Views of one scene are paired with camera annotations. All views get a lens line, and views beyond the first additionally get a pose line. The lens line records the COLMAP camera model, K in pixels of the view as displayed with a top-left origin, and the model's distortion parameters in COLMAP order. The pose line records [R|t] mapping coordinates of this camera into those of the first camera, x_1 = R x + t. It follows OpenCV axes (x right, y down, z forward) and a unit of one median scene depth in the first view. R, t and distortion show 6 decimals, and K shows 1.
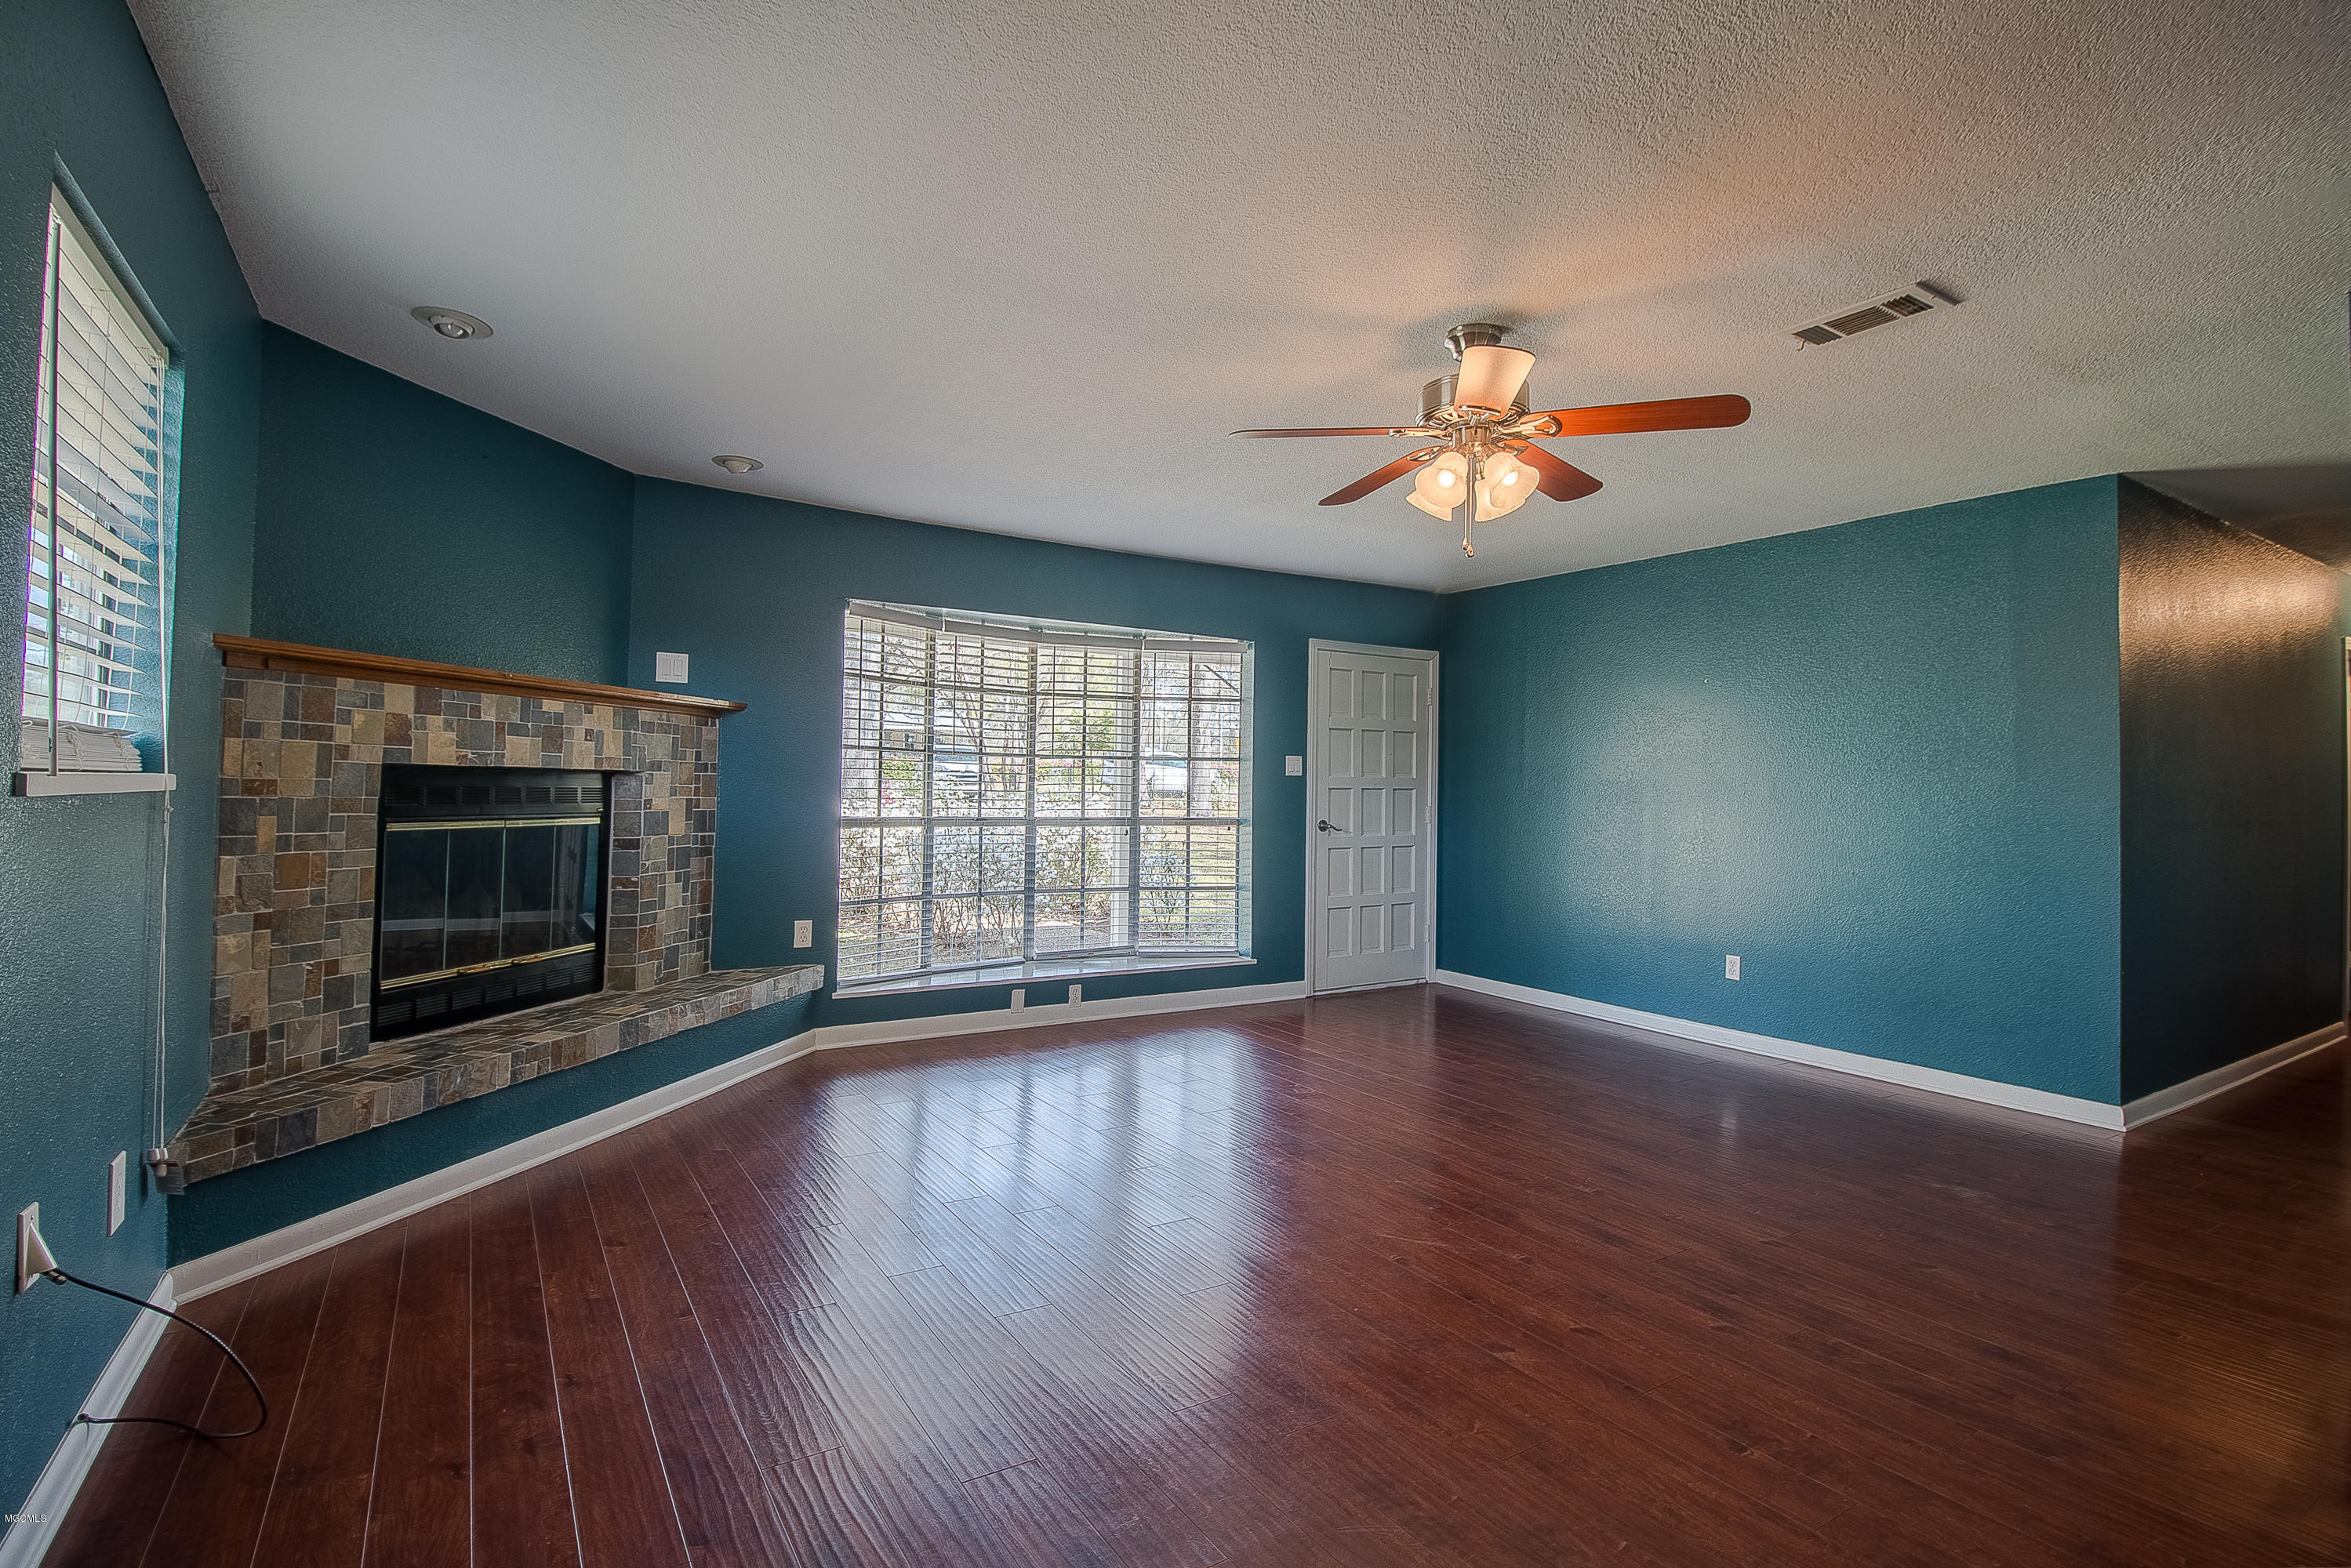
lens RADIAL K [[1111.8, 0, 1161.9], [0, 1111.8, 765.5], [0, 0, 1]] dist [-0.007588, -0.002529]
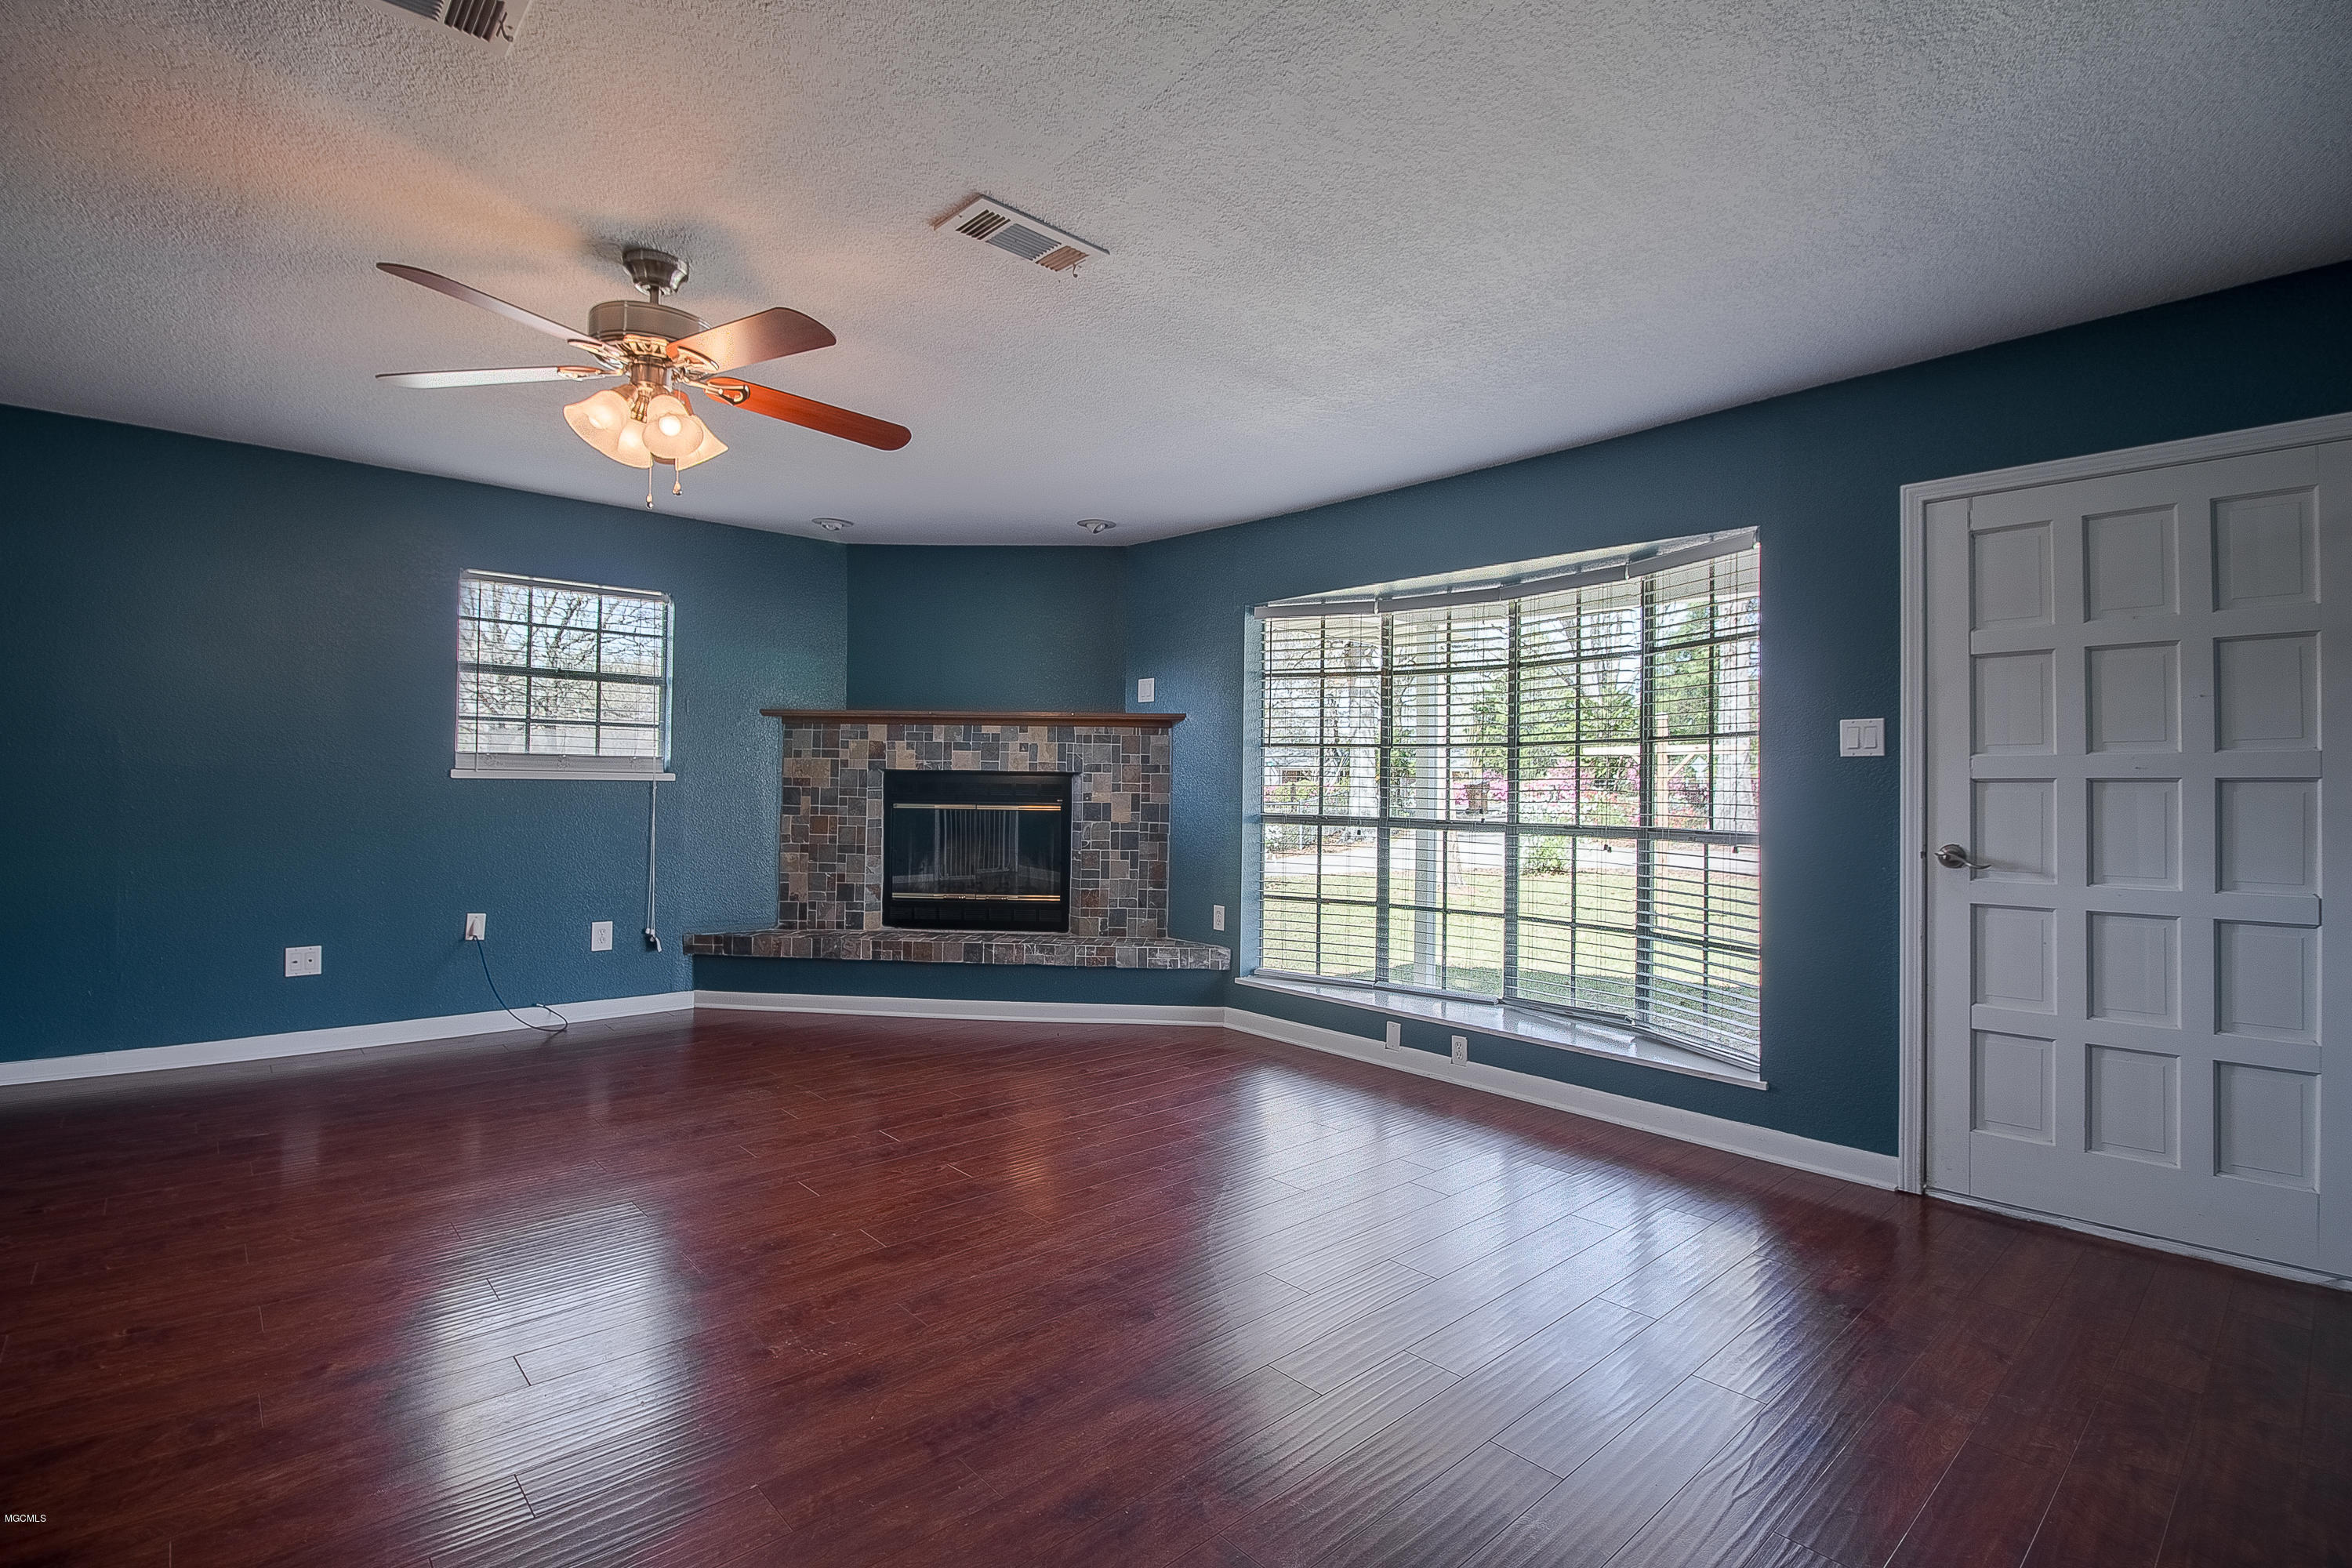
lens RADIAL K [[1112.4, 0, 1174.1], [0, 1112.4, 772.1], [0, 0, 1]] dist [-0.007588, -0.002529]
pose [[0.164685, -0.025433, -0.986018, 0.851692], [0.010152, 0.999658, -0.024090, 0.037619], [0.986294, -0.006043, 0.164887, 0.871402]]
